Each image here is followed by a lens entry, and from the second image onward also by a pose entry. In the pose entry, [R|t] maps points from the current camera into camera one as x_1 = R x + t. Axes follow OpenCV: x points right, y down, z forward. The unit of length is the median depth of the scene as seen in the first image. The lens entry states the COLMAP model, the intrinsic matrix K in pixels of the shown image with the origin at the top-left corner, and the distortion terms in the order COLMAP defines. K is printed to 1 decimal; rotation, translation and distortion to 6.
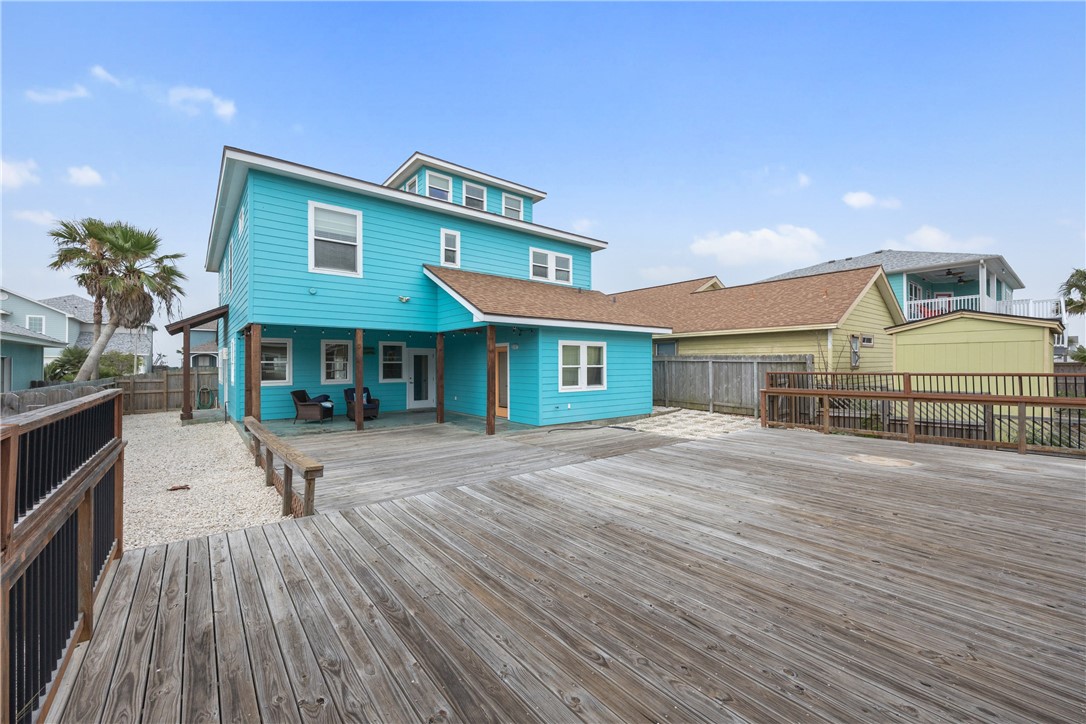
lens RADIAL K [[439.6, 0, 540.4], [0, 439.6, 362.1], [0, 0, 1]] dist [0.001892, 0.000062]
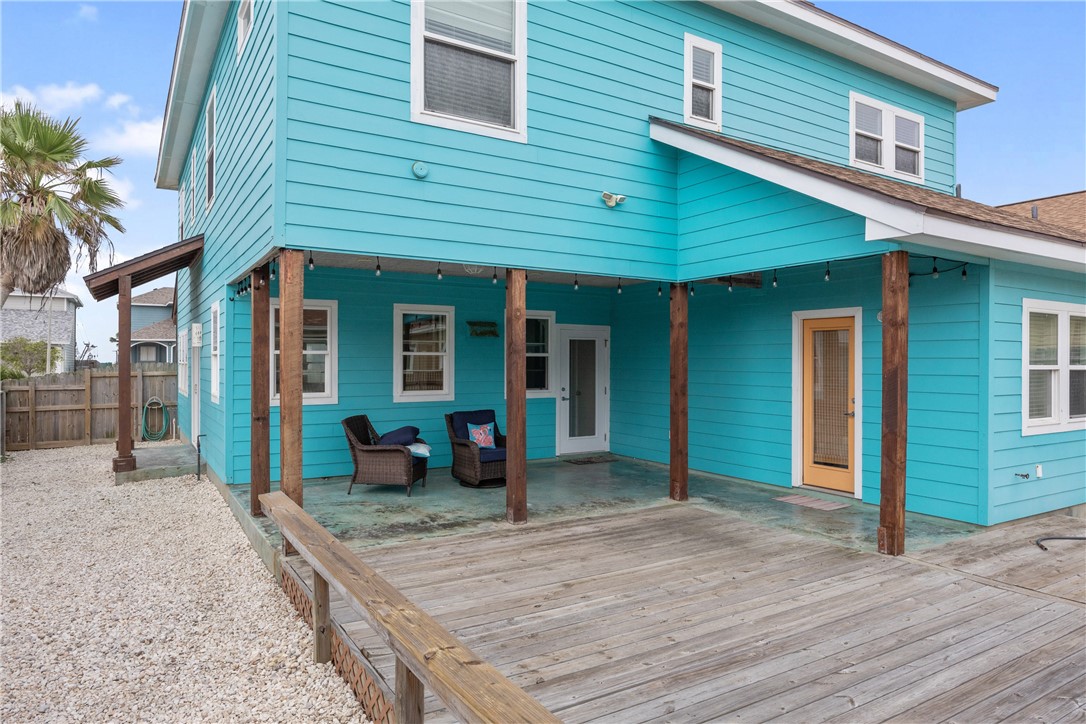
lens RADIAL K [[677.7, 0, 545.7], [0, 677.7, 364.4], [0, 0, 1]] dist [-0.003135, -0.005750]
pose [[0.992980, 0.006798, -0.118089, -0.243472], [-0.005802, 0.999945, 0.008776, 0.004126], [0.118143, -0.008029, 0.992964, 0.300628]]
